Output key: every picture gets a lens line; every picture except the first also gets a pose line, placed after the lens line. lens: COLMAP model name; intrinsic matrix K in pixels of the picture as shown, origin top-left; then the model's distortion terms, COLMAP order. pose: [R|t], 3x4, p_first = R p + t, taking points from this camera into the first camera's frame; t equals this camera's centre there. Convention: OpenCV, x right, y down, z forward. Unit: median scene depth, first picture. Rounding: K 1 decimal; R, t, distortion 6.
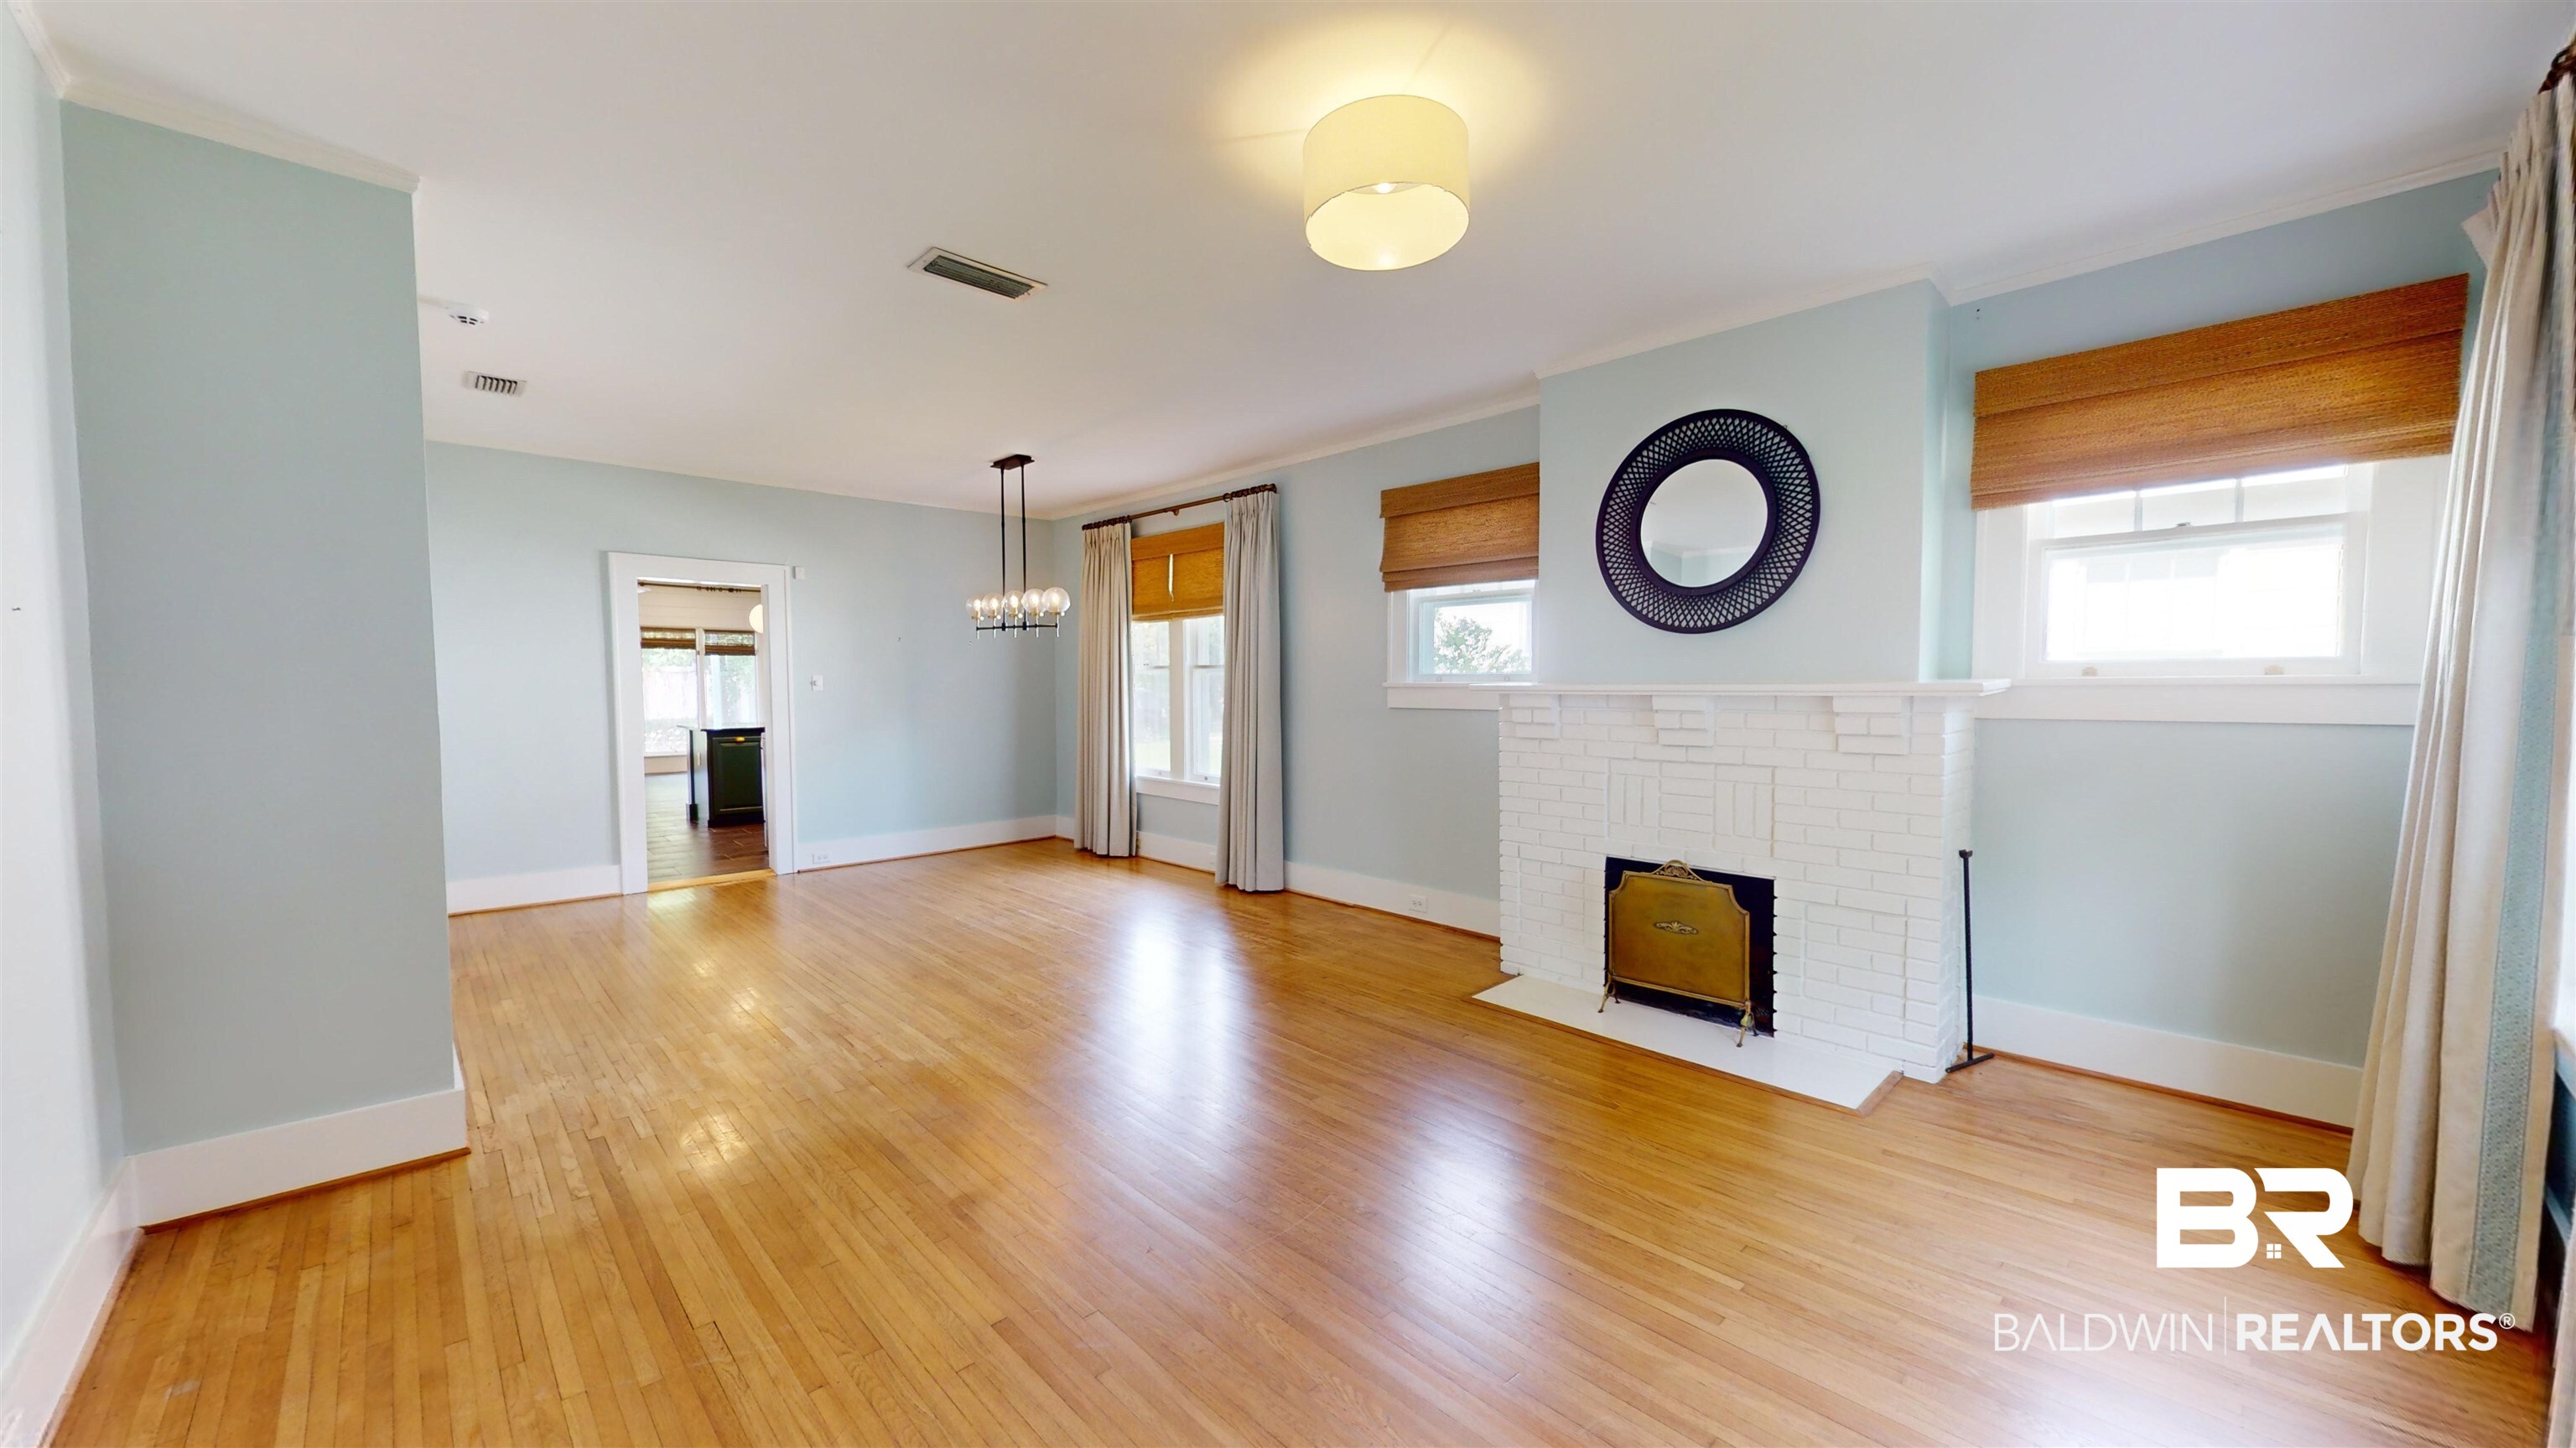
lens RADIAL K [[995.8, 0, 1289.2], [0, 995.8, 746.7], [0, 0, 1]] dist [-0.003125, -0.000116]
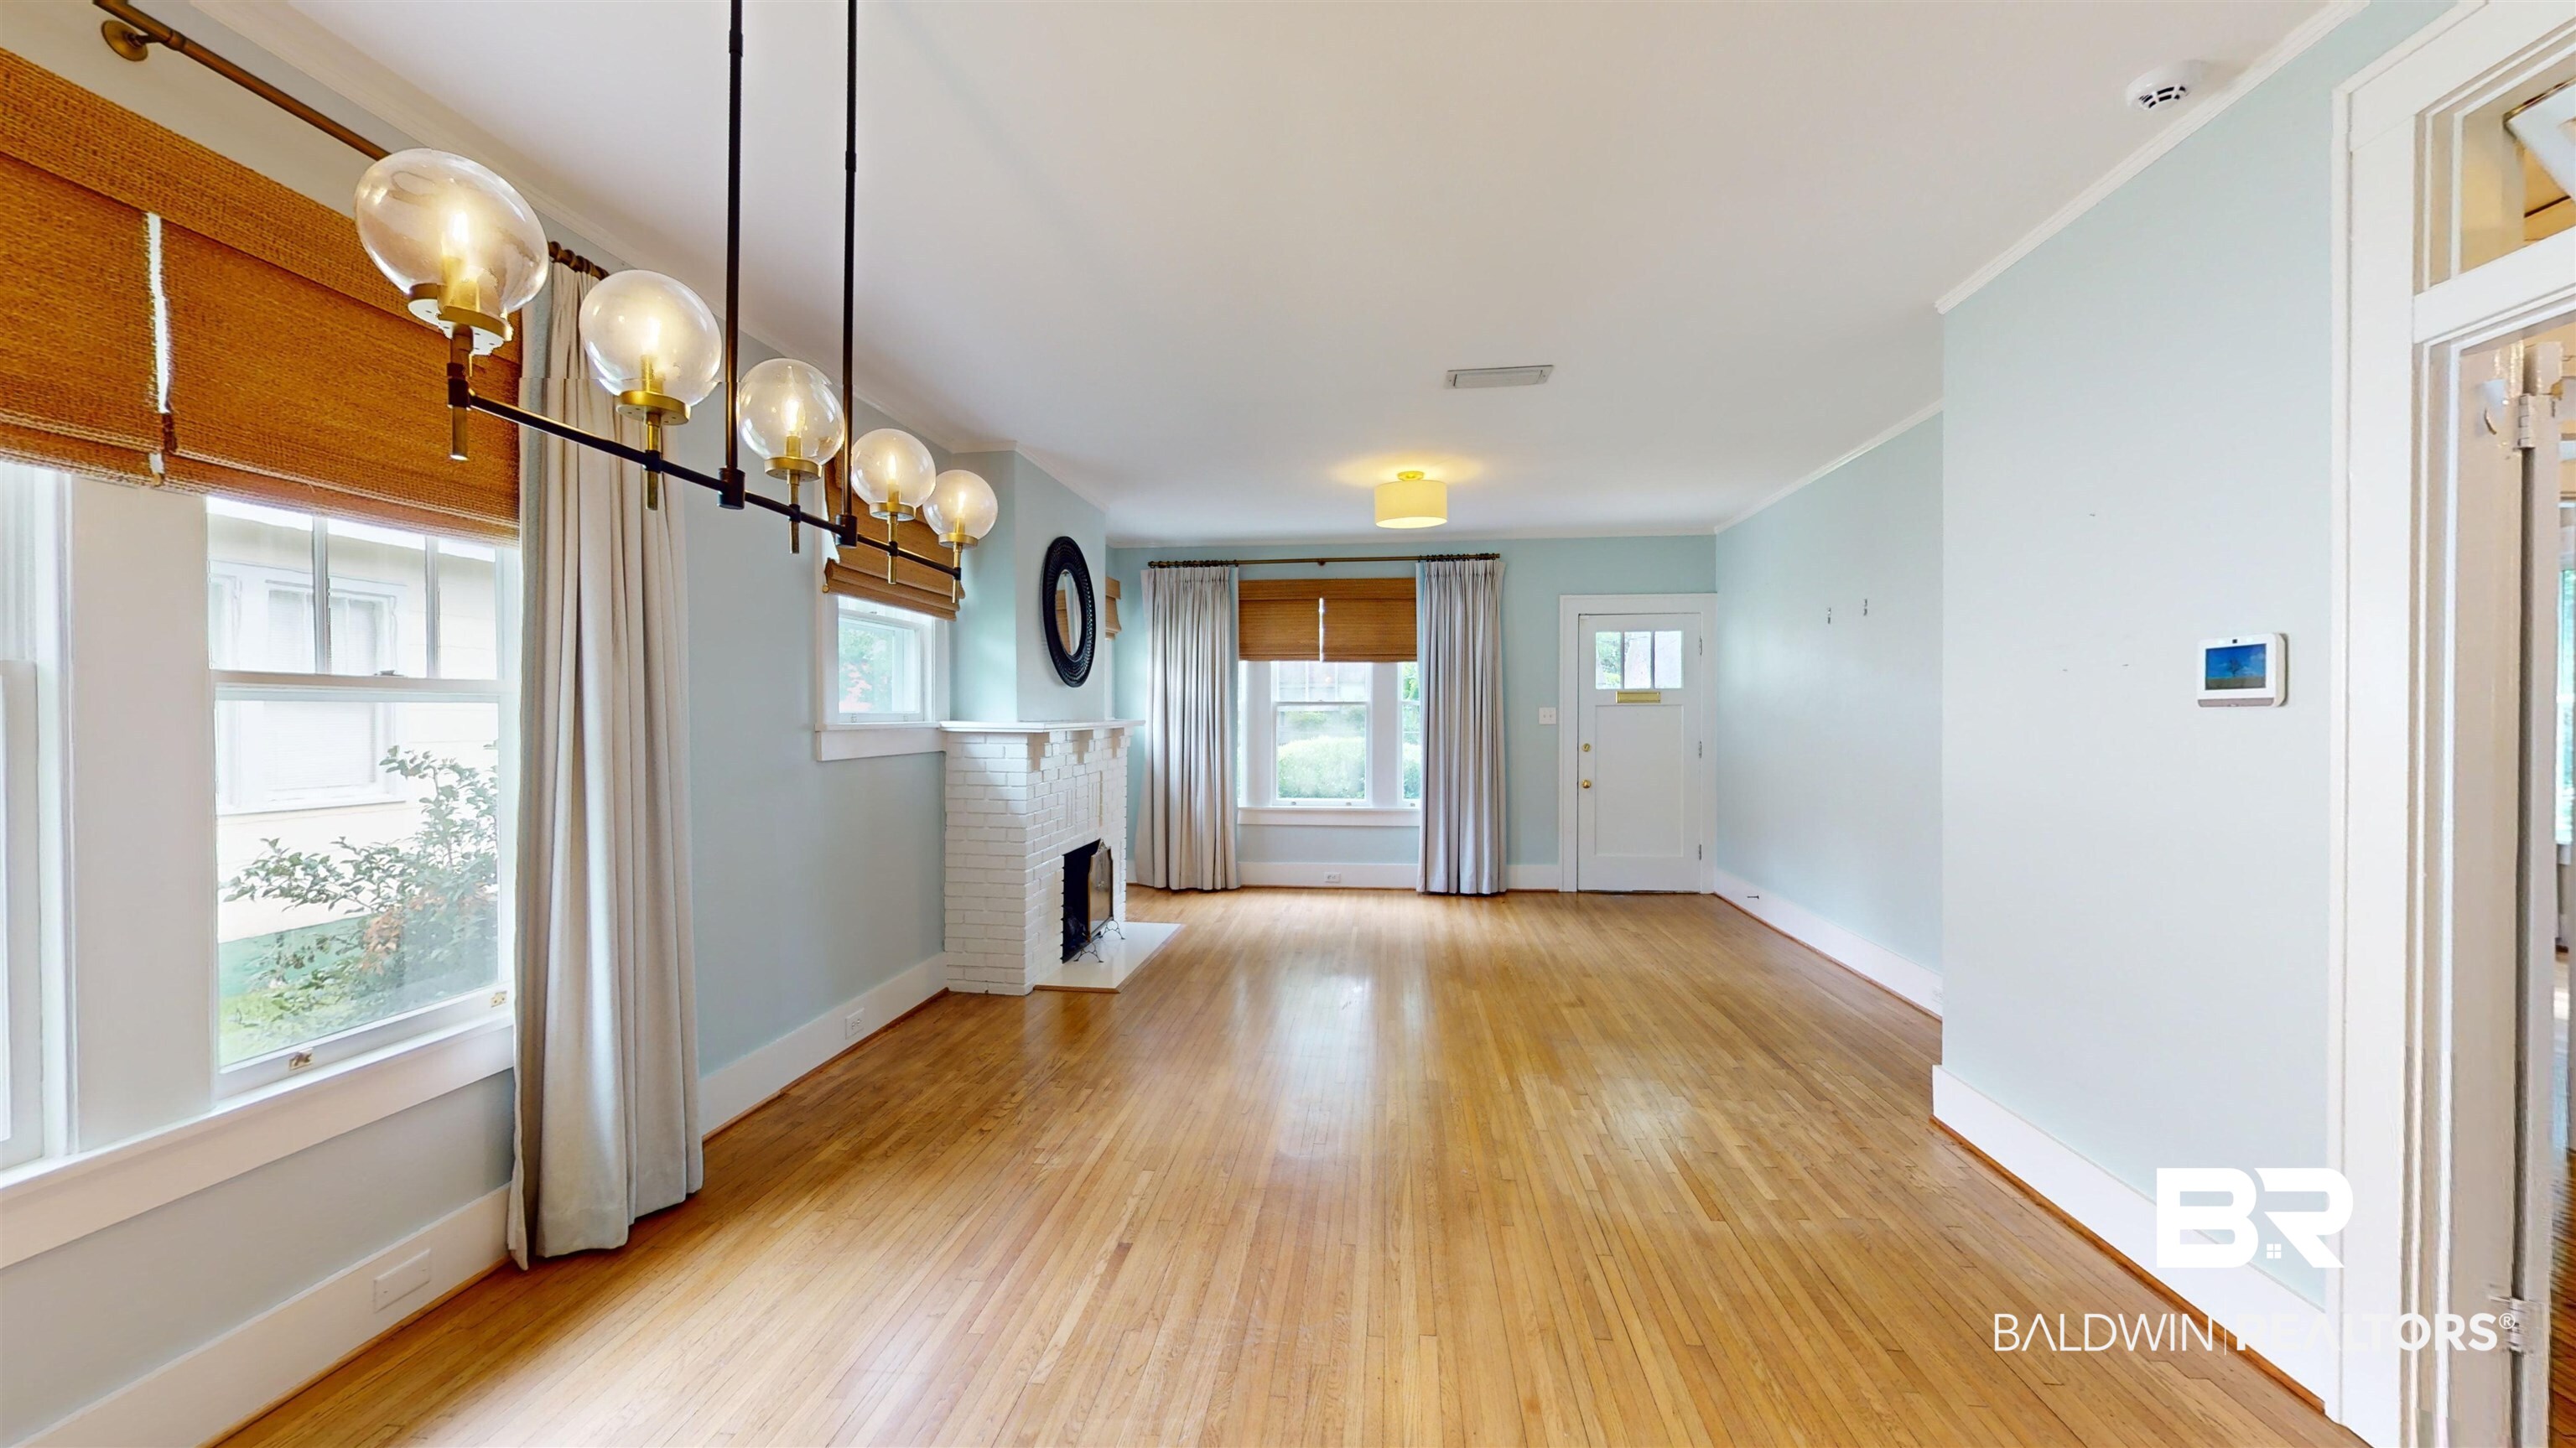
lens RADIAL K [[936.5, 0, 1279.3], [0, 936.5, 717.4], [0, 0, 1]] dist [0.001213, -0.000347]
pose [[-0.656866, 0.003630, 0.753999, -0.947298], [0.053962, 0.997651, 0.042207, -0.130527], [-0.752074, 0.068412, -0.655518, 1.866576]]
